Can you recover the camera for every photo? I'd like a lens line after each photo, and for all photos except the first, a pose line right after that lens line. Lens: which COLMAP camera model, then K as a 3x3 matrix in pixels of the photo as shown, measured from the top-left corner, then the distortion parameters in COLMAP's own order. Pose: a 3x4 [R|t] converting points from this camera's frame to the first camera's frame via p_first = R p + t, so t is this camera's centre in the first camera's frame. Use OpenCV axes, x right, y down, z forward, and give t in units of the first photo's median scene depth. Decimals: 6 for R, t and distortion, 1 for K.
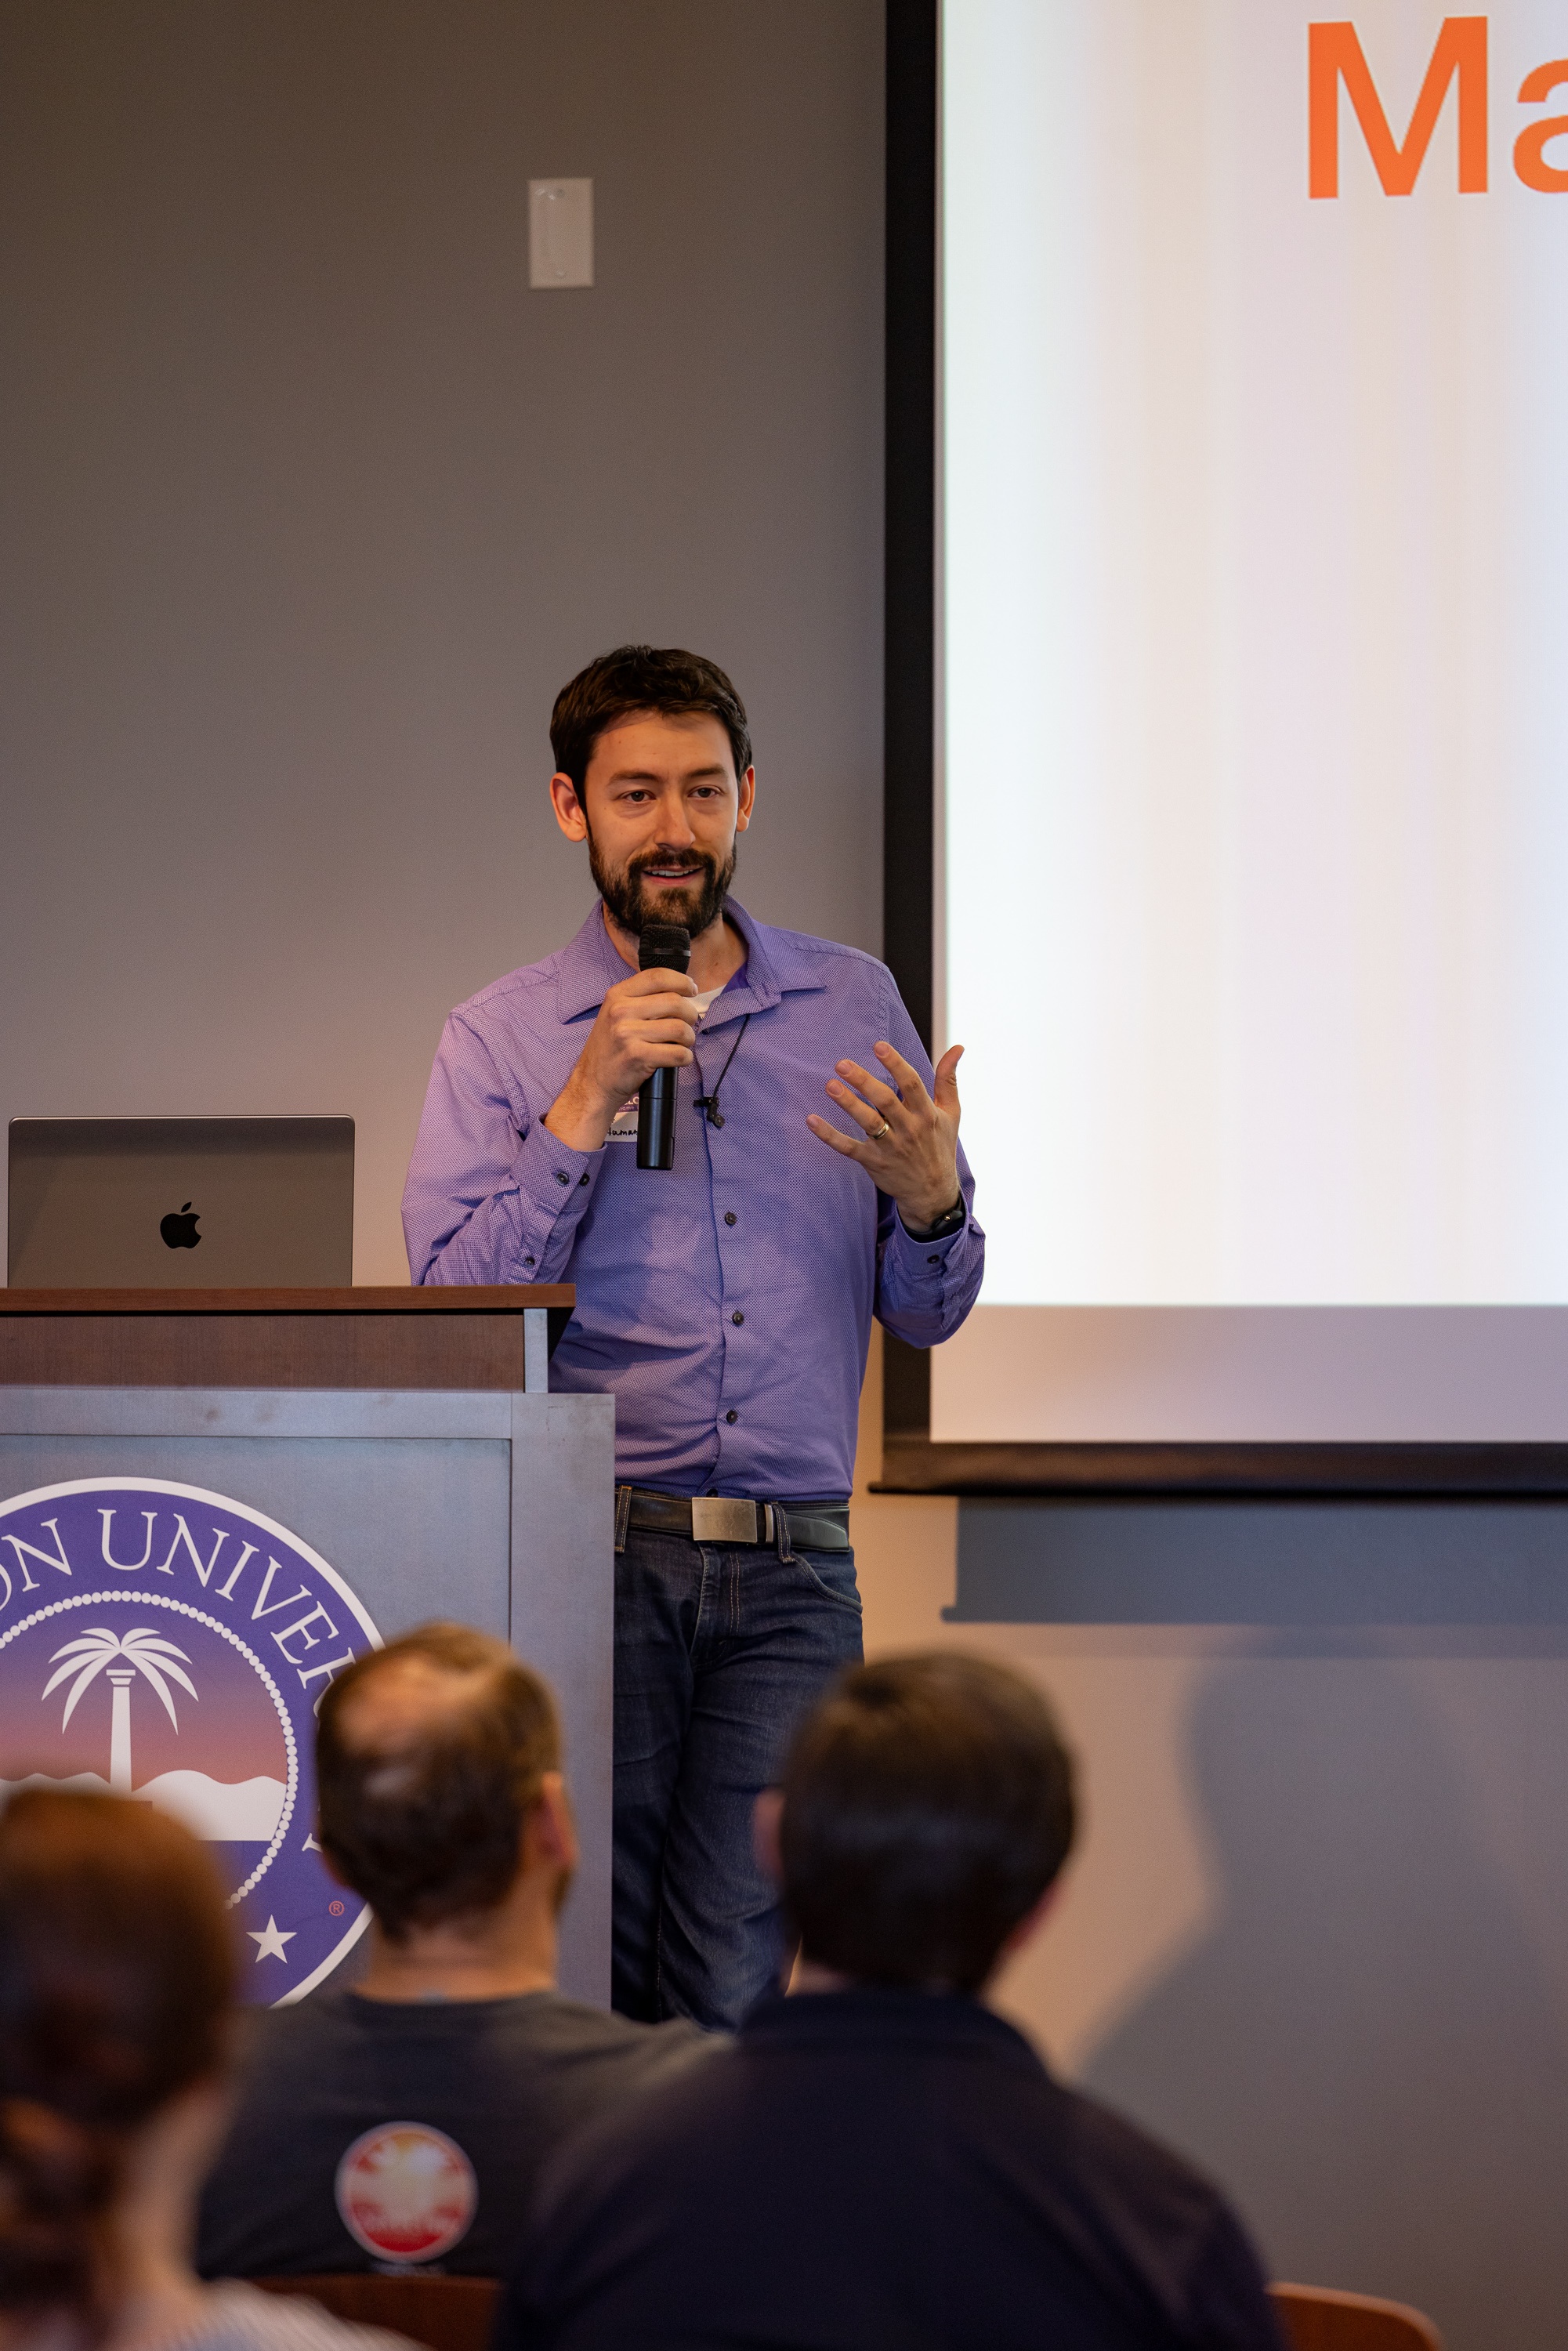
lens RADIAL K [[13057.8, 0, 785.3], [0, 13057.8, 1174.6], [0, 0, 1]] dist [0.122061, -12.631392]
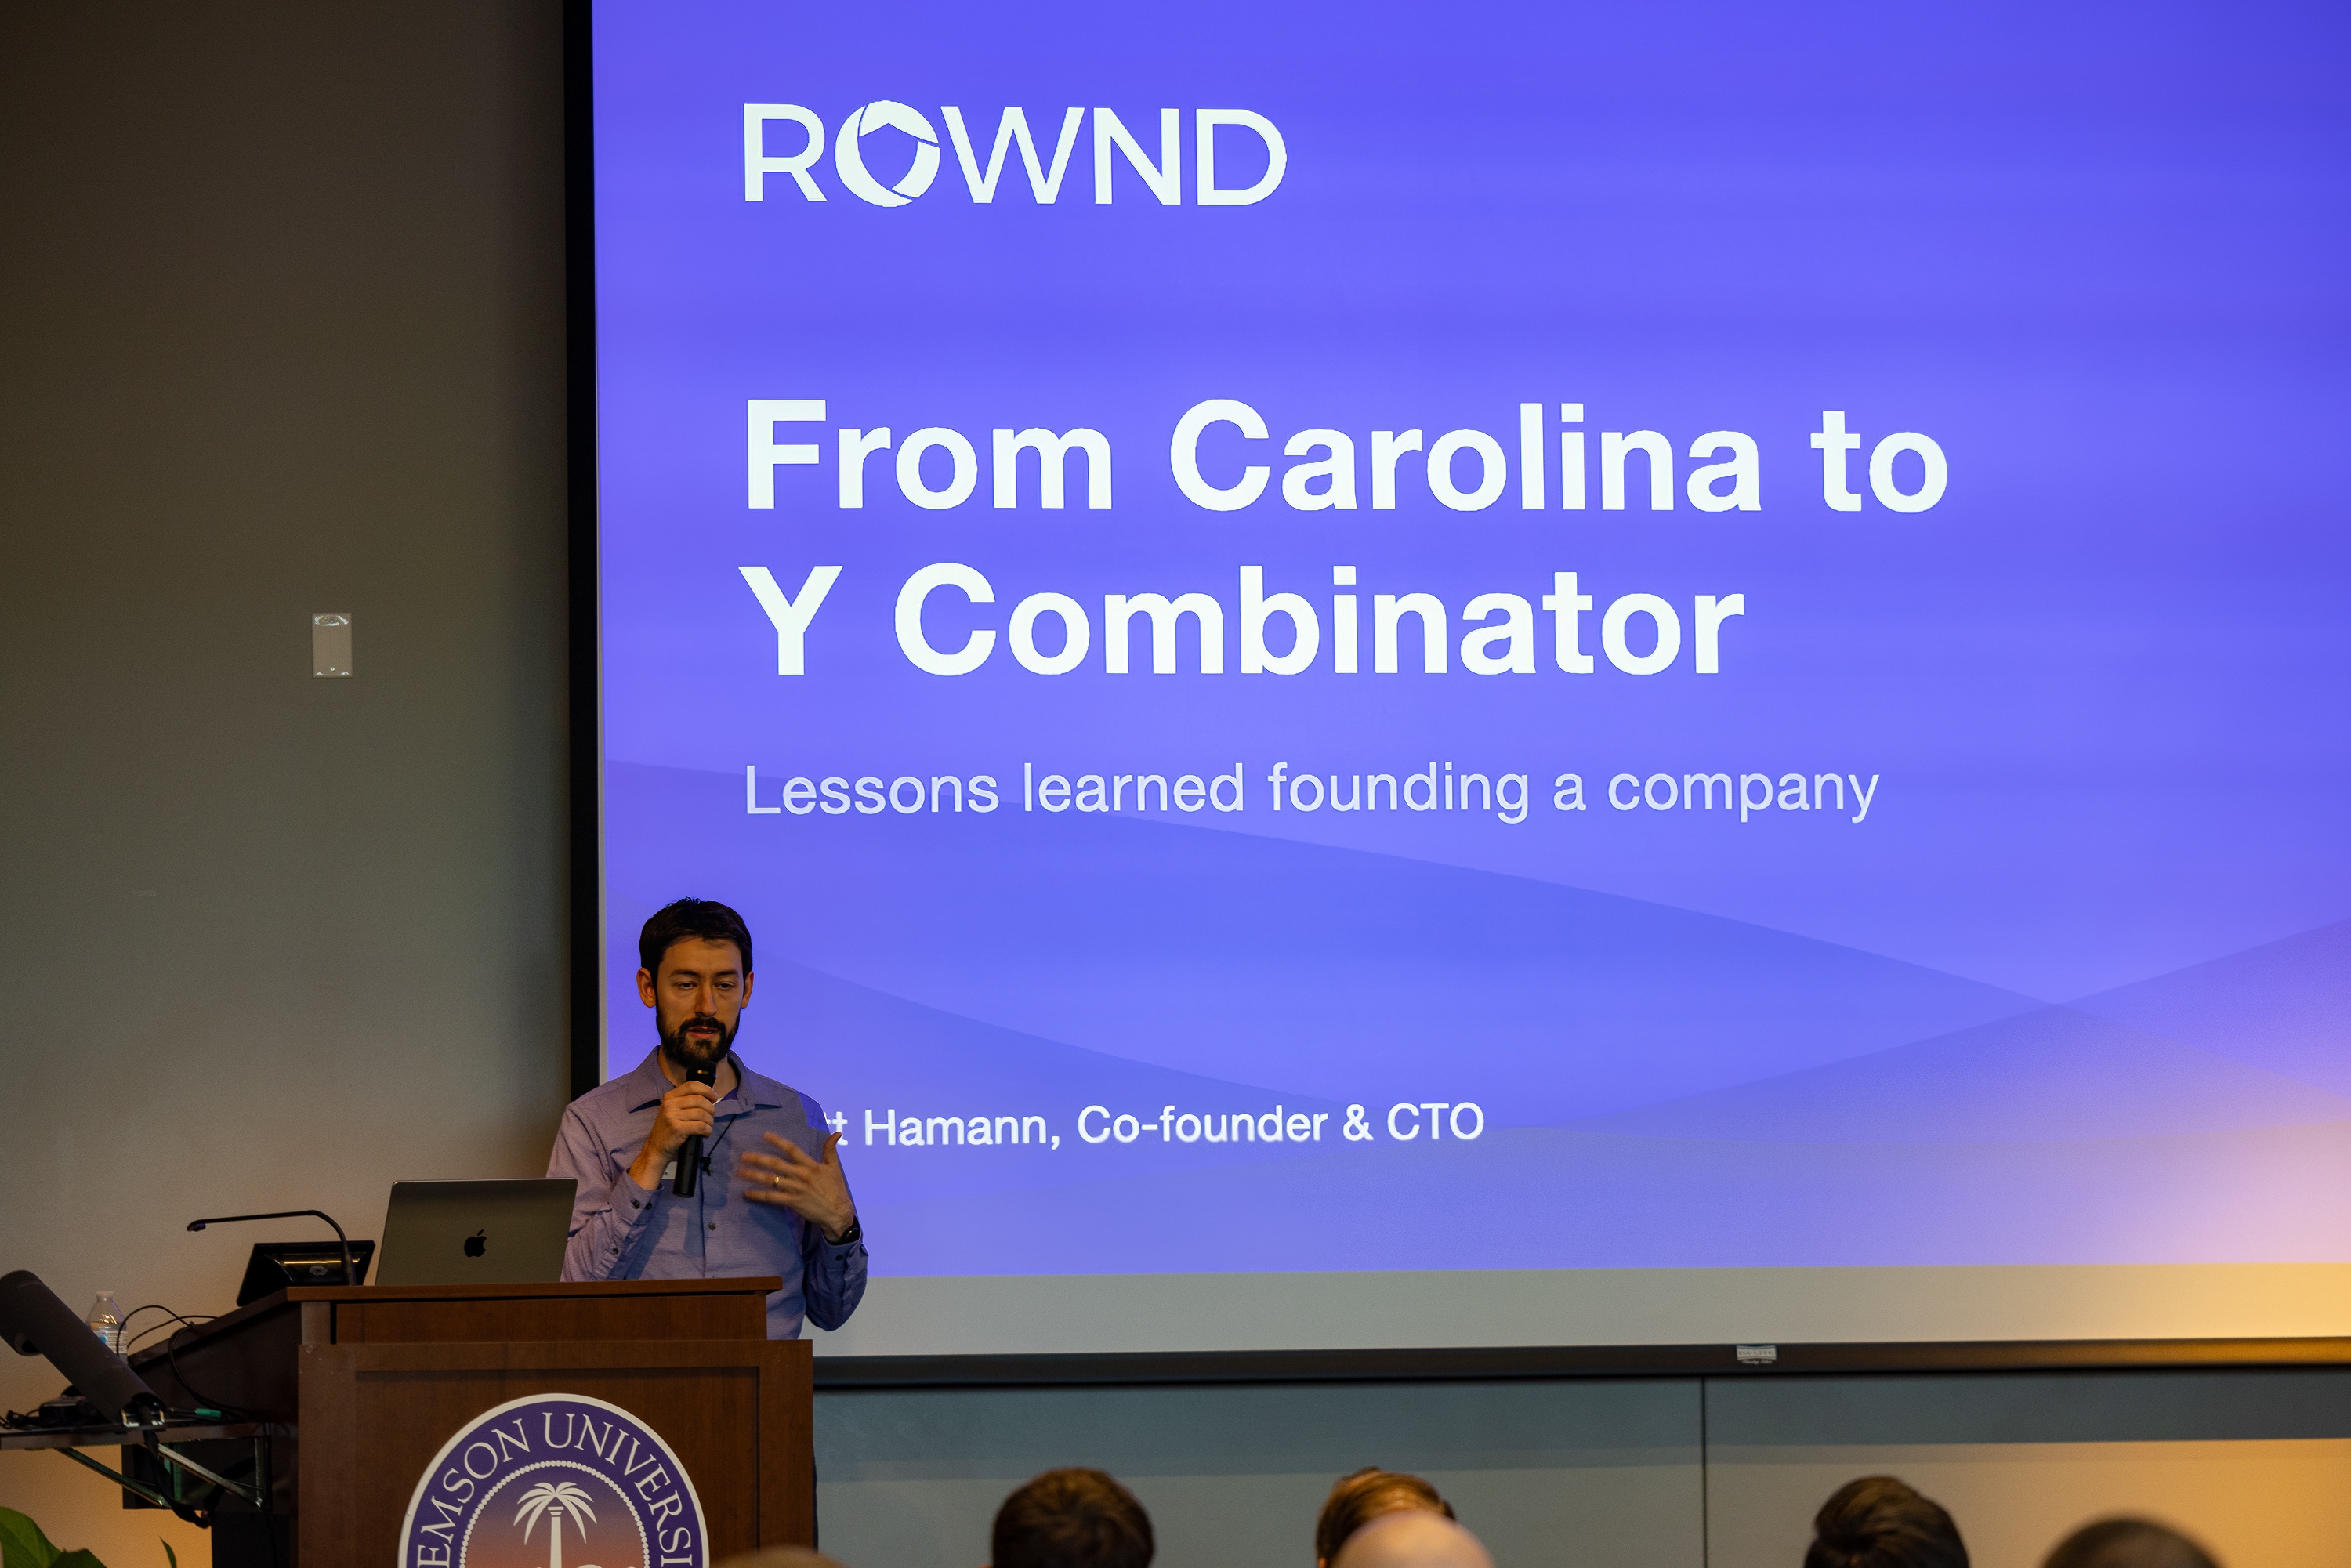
lens RADIAL K [[8456.7, 0, 1174.9], [0, 8456.7, 792.6], [0, 0, 1]] dist [-0.002364, 0.651847]
pose [[0.900961, 0.007261, 0.433839, -0.456837], [0.017240, 0.998471, -0.052513, 0.004242], [-0.433557, 0.054792, 0.899459, -0.031362]]
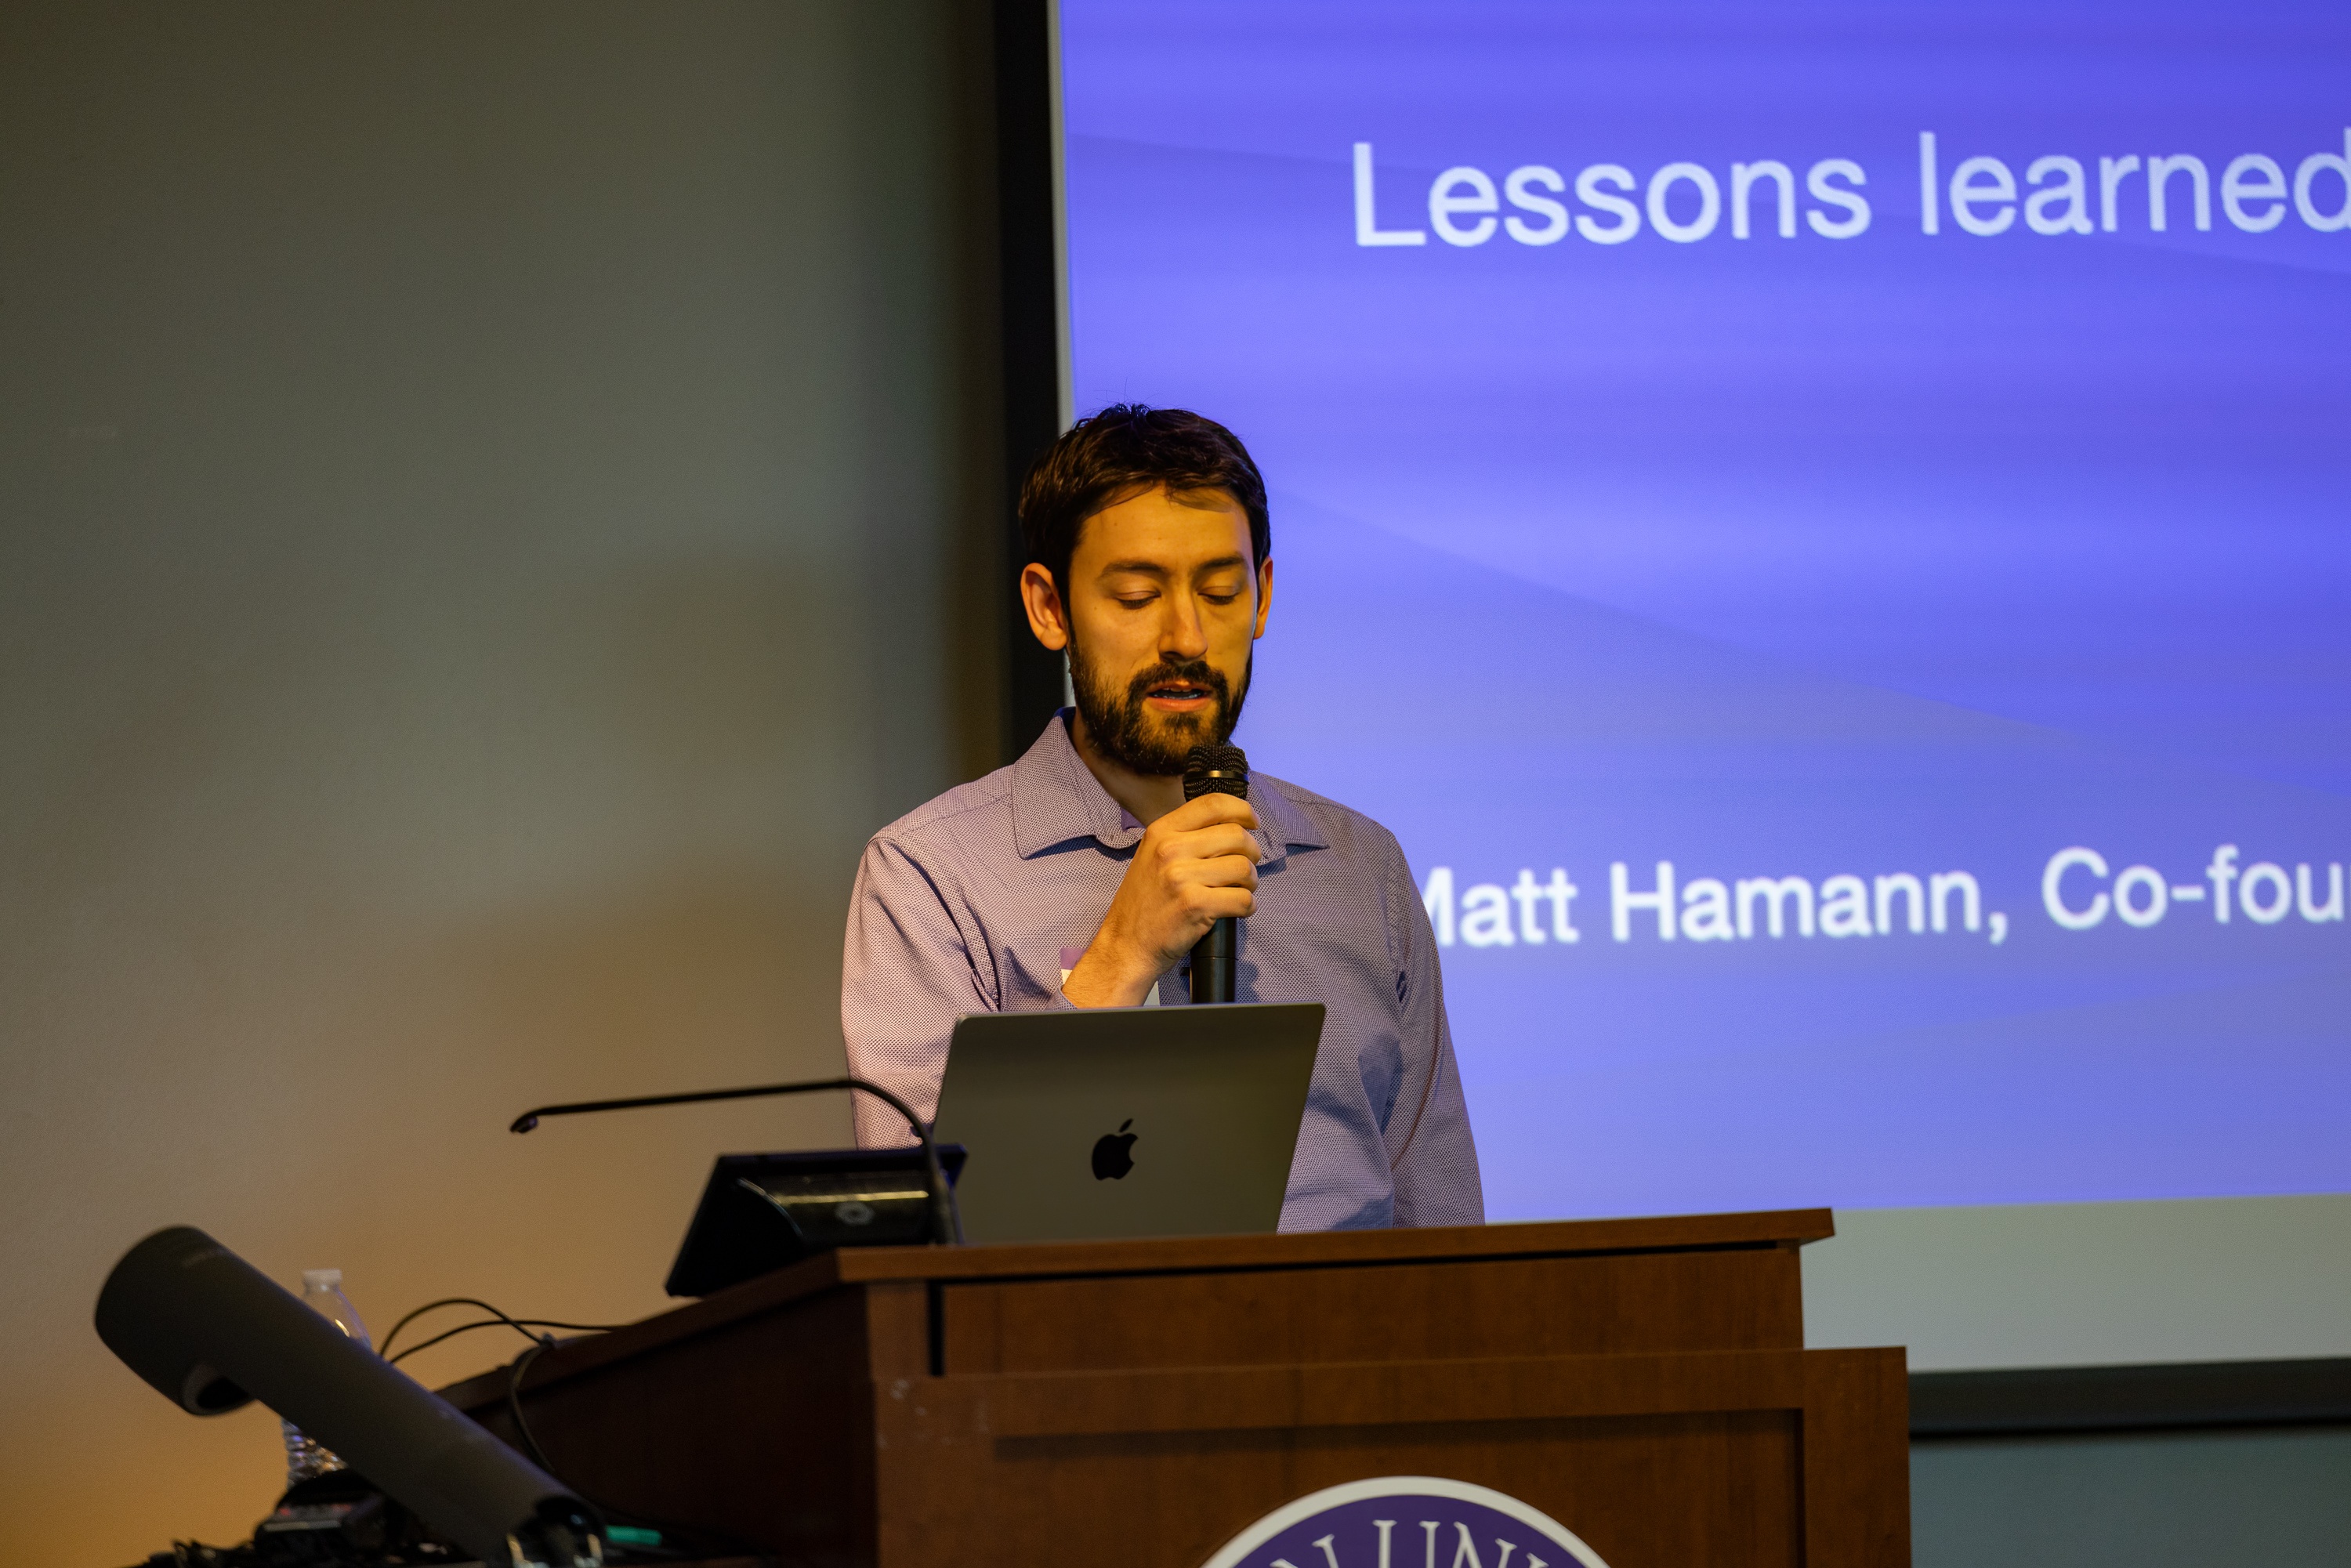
lens RADIAL K [[13041.2, 0, 1171.6], [0, 13041.2, 1258.5], [0, 0, 1]] dist [0.016657, -0.476053]
pose [[0.859915, -0.034878, 0.509244, -0.450476], [0.035649, 0.999330, 0.008246, 0.003596], [-0.509190, 0.011063, 0.860583, 0.349246]]
